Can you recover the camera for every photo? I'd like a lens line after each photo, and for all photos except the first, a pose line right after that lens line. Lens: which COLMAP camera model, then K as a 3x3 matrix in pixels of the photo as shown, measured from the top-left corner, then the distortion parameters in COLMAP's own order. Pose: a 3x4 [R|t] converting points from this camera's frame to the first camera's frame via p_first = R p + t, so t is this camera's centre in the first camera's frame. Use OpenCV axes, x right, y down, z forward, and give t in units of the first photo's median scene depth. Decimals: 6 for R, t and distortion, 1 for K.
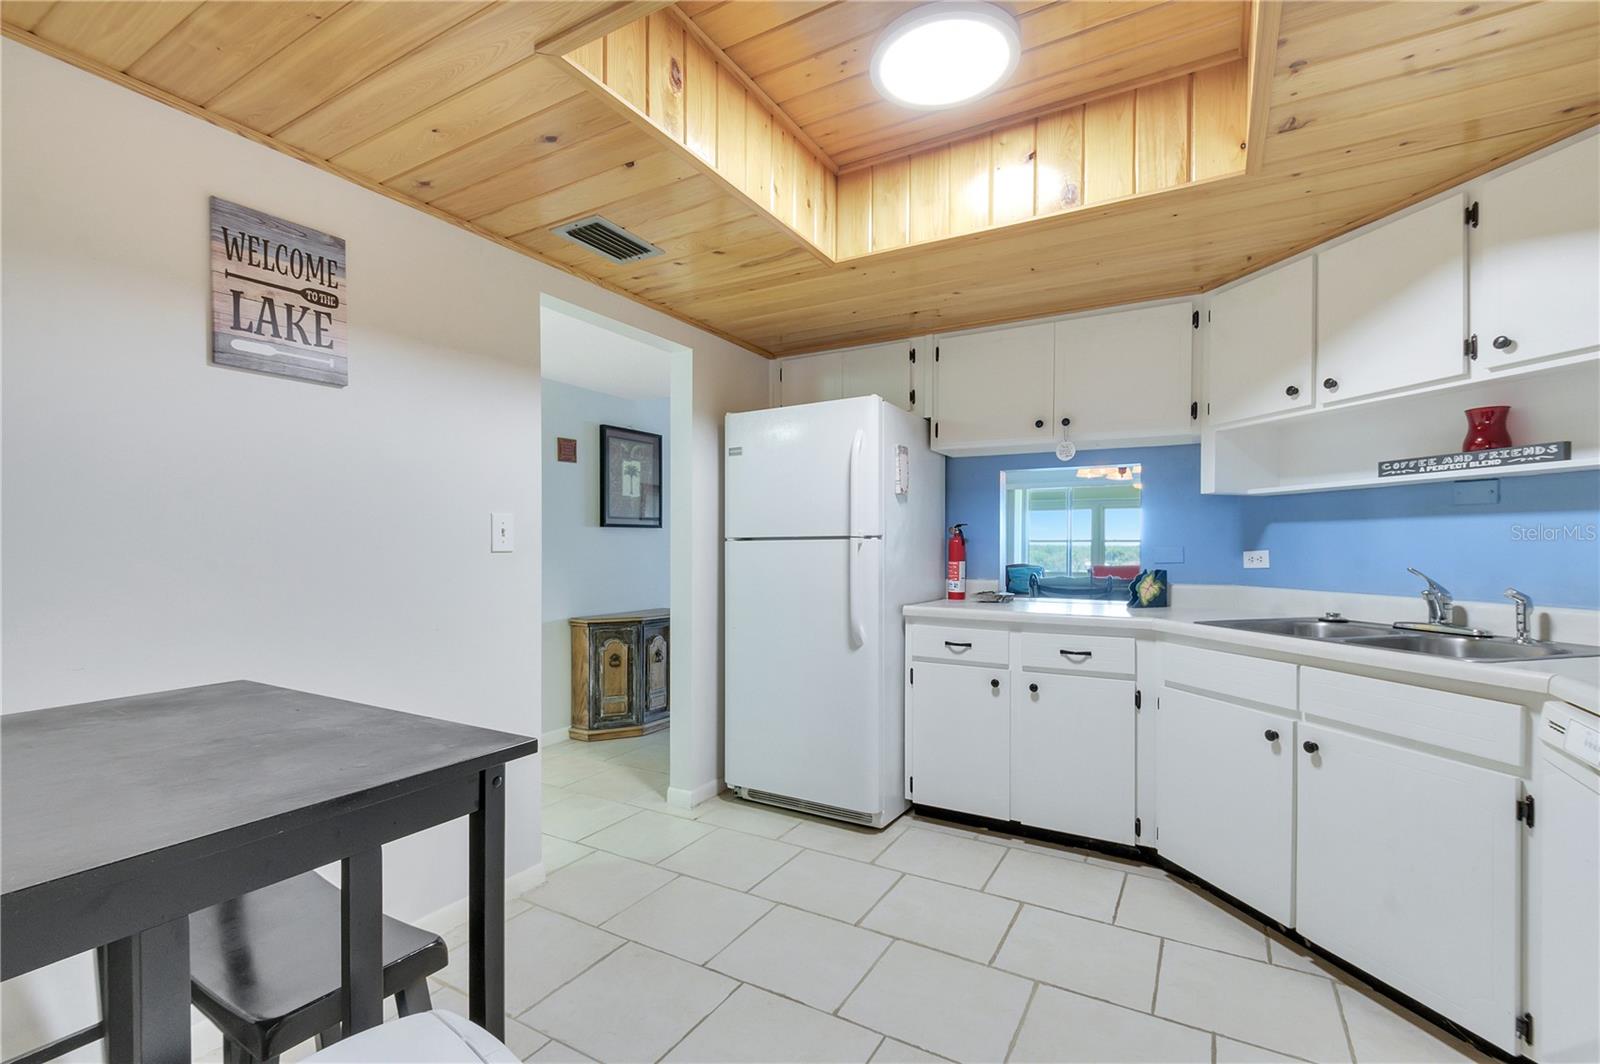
lens RADIAL K [[697.2, 0, 797.7], [0, 697.2, 551.4], [0, 0, 1]] dist [0.005004, -0.001206]
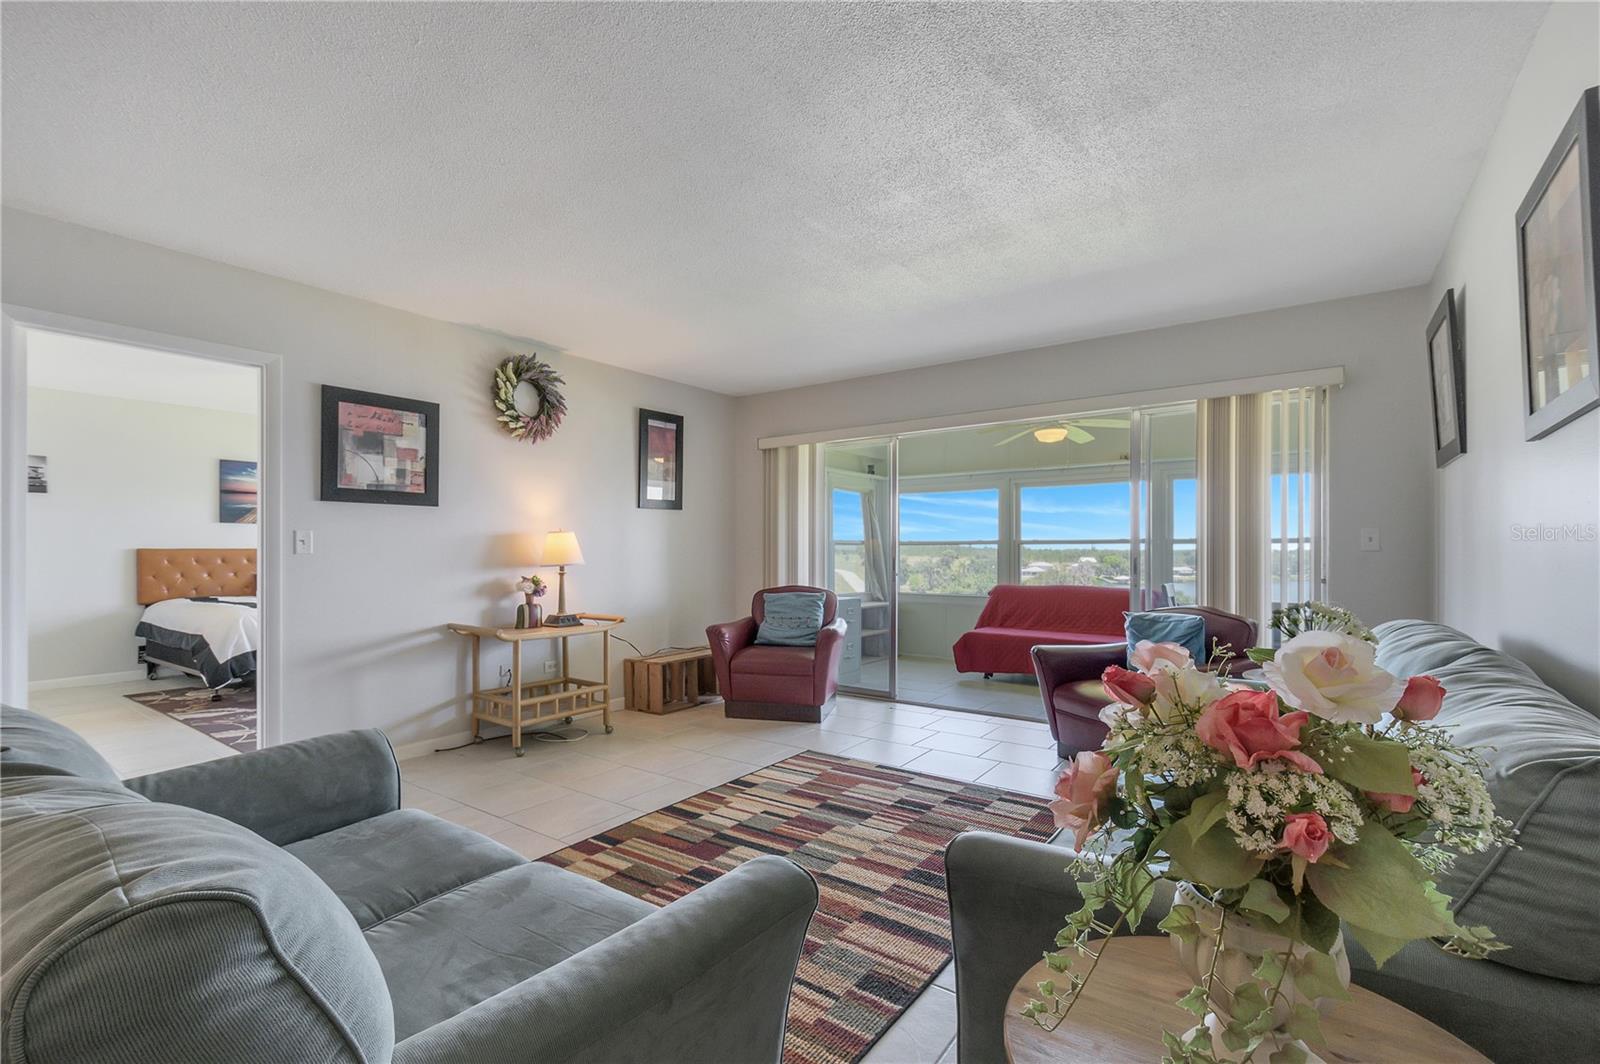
lens RADIAL K [[697.2, 0, 797.7], [0, 697.2, 551.4], [0, 0, 1]] dist [0.005004, -0.001206]
pose [[0.993967, -0.000915, -0.109672, 1.367481], [0.000181, 0.999977, -0.006707, -0.016176], [0.109676, 0.006646, 0.993945, 1.835458]]
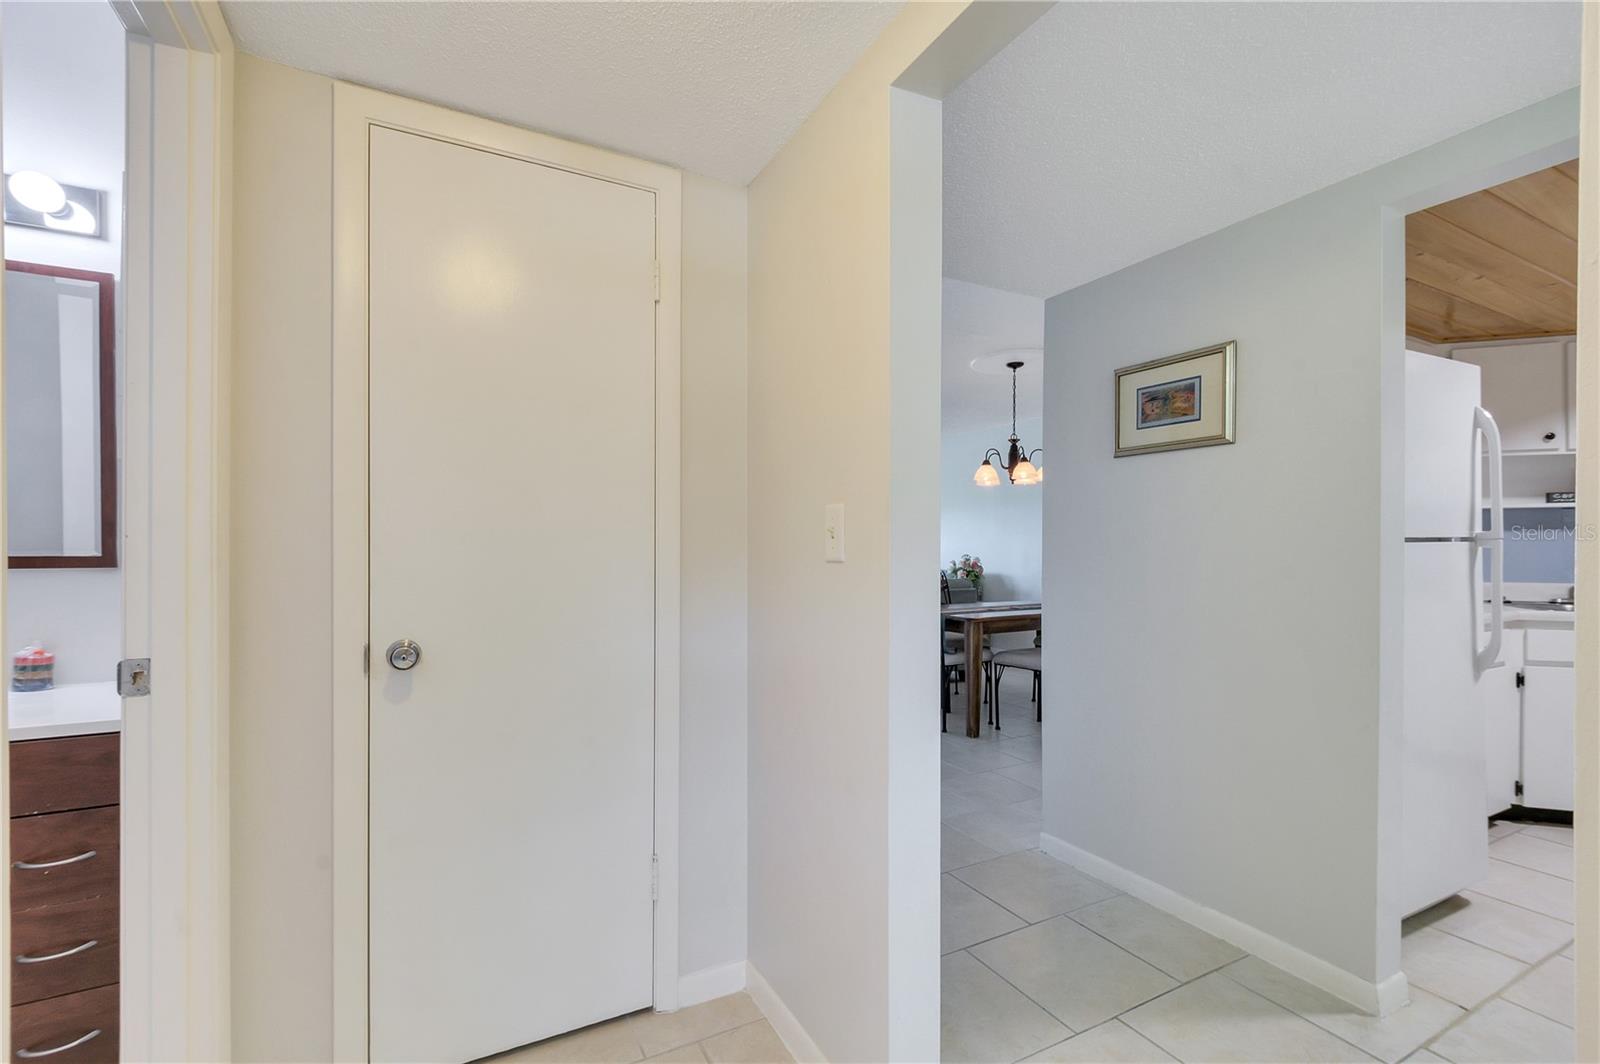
lens RADIAL K [[697.2, 0, 797.7], [0, 697.2, 551.4], [0, 0, 1]] dist [0.005004, -0.001206]
pose [[0.531556, -0.005023, 0.847008, -1.025088], [0.008307, 0.999965, 0.000717, -0.013415], [-0.846982, 0.006655, 0.531579, 1.249580]]
